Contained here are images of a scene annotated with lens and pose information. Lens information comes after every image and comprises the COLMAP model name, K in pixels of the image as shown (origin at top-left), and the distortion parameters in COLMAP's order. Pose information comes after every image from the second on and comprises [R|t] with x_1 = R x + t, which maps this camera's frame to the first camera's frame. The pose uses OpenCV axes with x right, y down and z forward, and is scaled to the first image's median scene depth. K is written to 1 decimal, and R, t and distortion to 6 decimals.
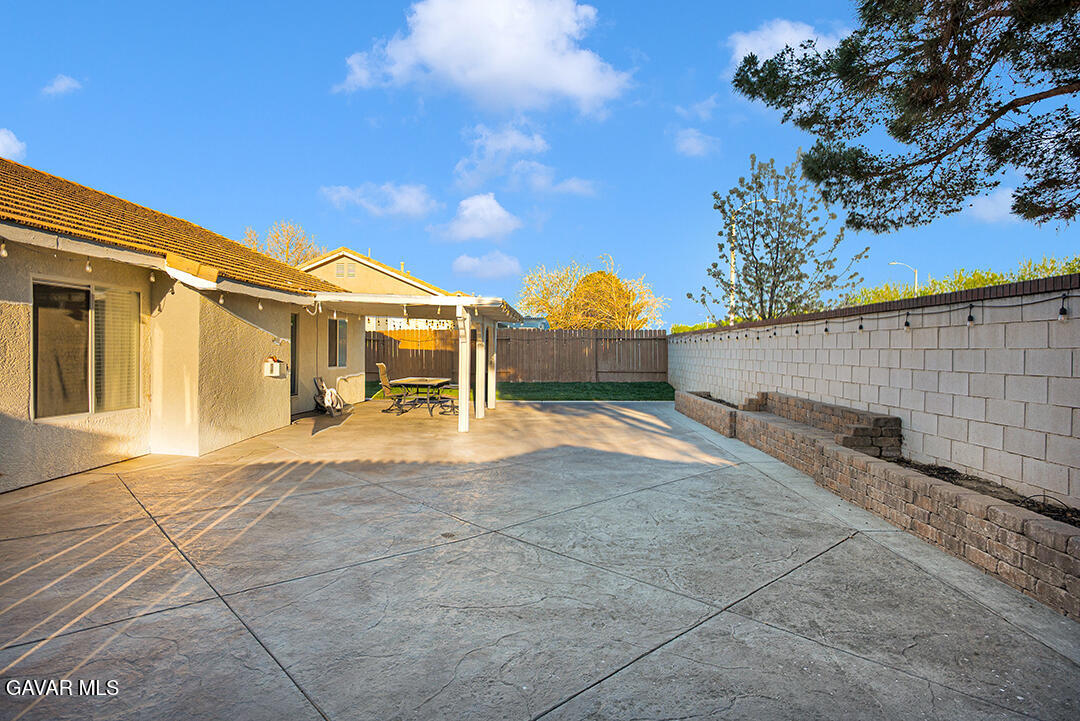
lens RADIAL K [[552.6, 0, 520.0], [0, 552.6, 361.7], [0, 0, 1]] dist [-0.003030, 0.002754]
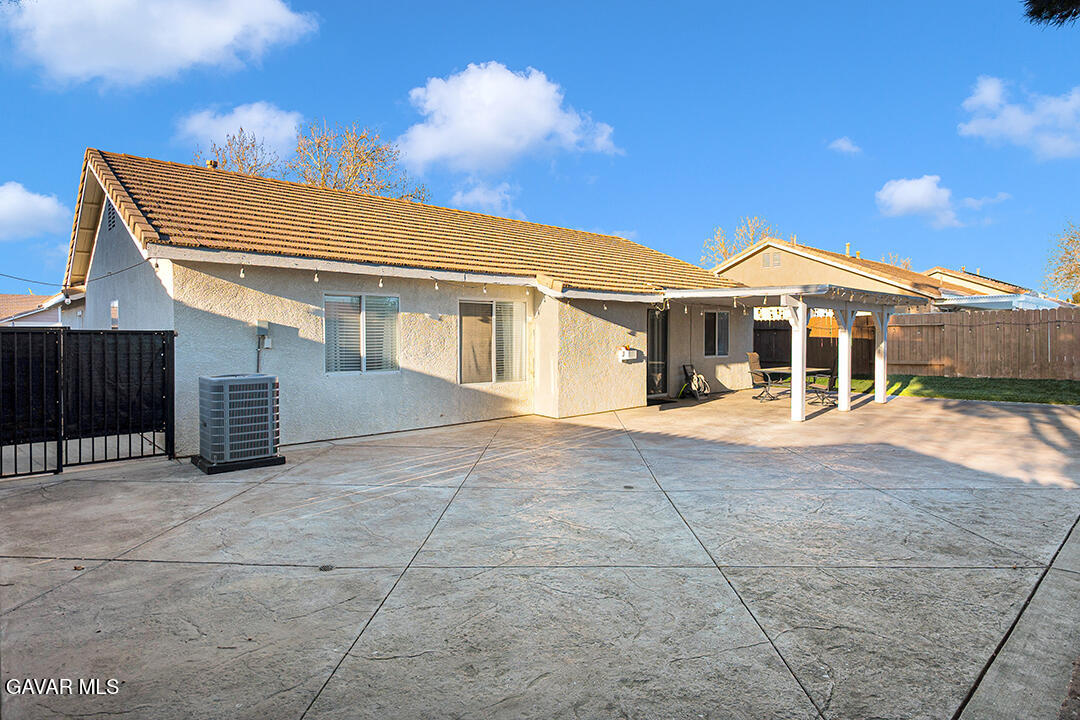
lens RADIAL K [[564.5, 0, 567.5], [0, 564.5, 334.0], [0, 0, 1]] dist [0.003580, 0.001448]
pose [[0.742899, -0.016137, -0.669209, 0.416311], [-0.004443, 0.999568, -0.029036, 0.001918], [0.669388, 0.024544, 0.742507, -0.038078]]
